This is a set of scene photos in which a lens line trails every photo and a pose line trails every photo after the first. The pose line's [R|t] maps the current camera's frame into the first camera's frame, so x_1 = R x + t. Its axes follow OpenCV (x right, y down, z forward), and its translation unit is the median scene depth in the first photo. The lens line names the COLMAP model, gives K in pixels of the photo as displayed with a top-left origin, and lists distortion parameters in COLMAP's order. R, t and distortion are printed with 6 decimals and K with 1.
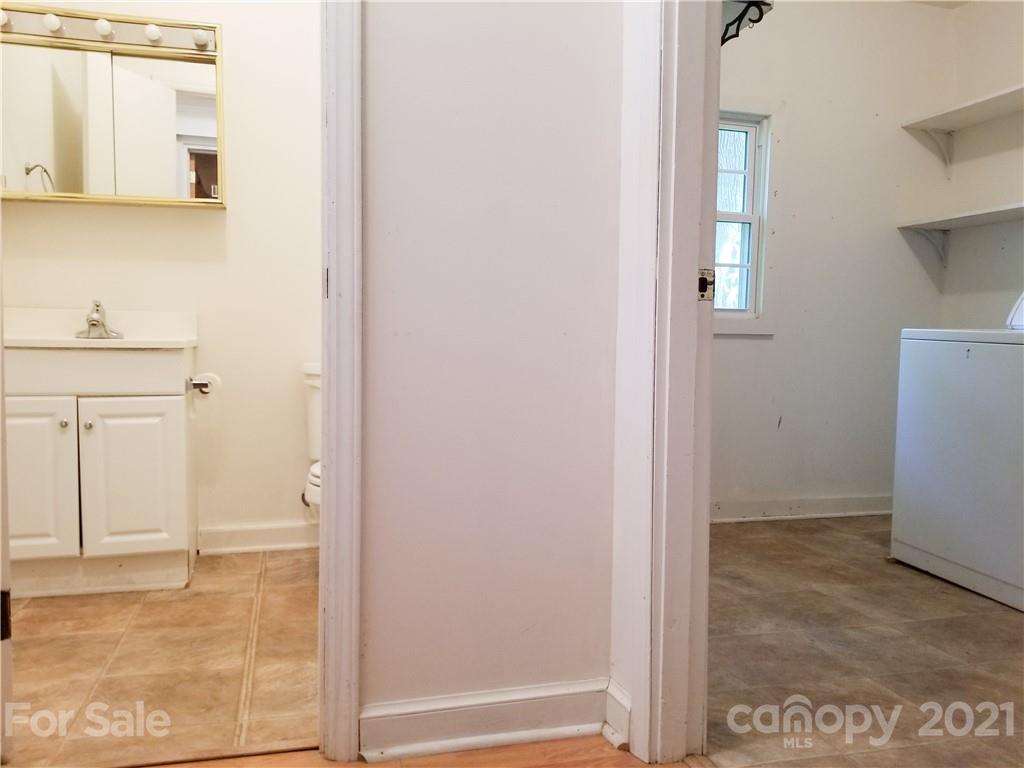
lens RADIAL K [[813.3, 0, 520.9], [0, 813.3, 384.4], [0, 0, 1]] dist [0.082286, -0.137603]
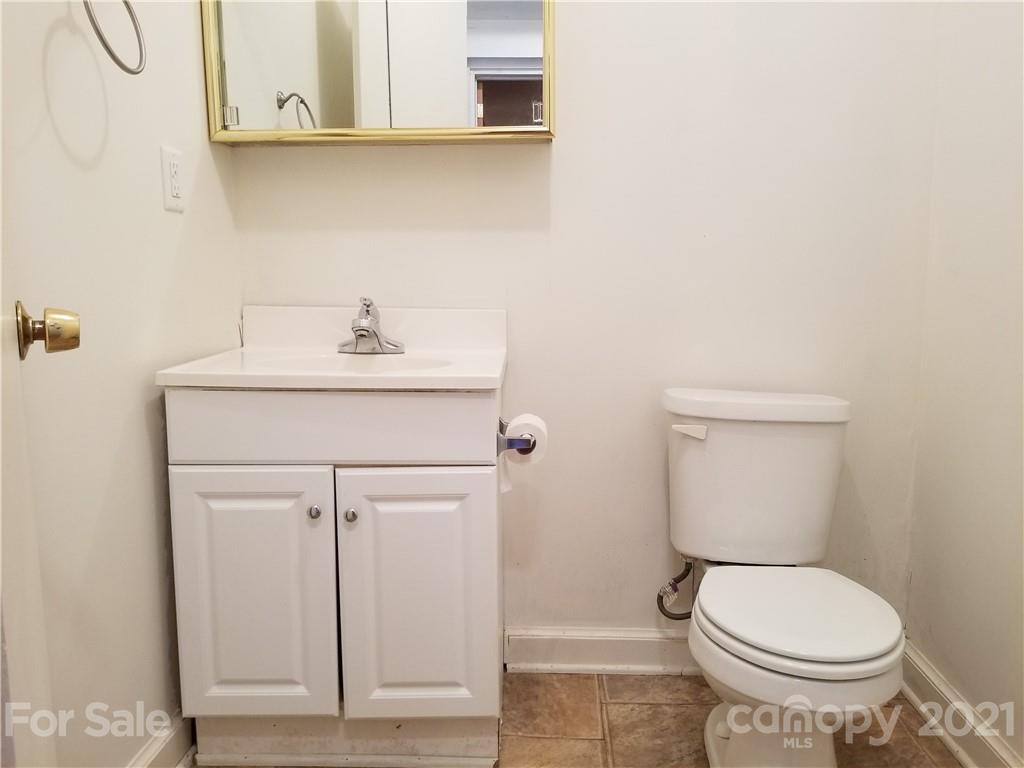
lens RADIAL K [[813.3, 0, 520.9], [0, 813.3, 384.4], [0, 0, 1]] dist [0.082286, -0.137603]
pose [[0.951142, 0.033072, -0.306978, -0.184402], [-0.008616, 0.996703, 0.080683, -0.079966], [0.308634, -0.074096, 0.948290, 0.390747]]
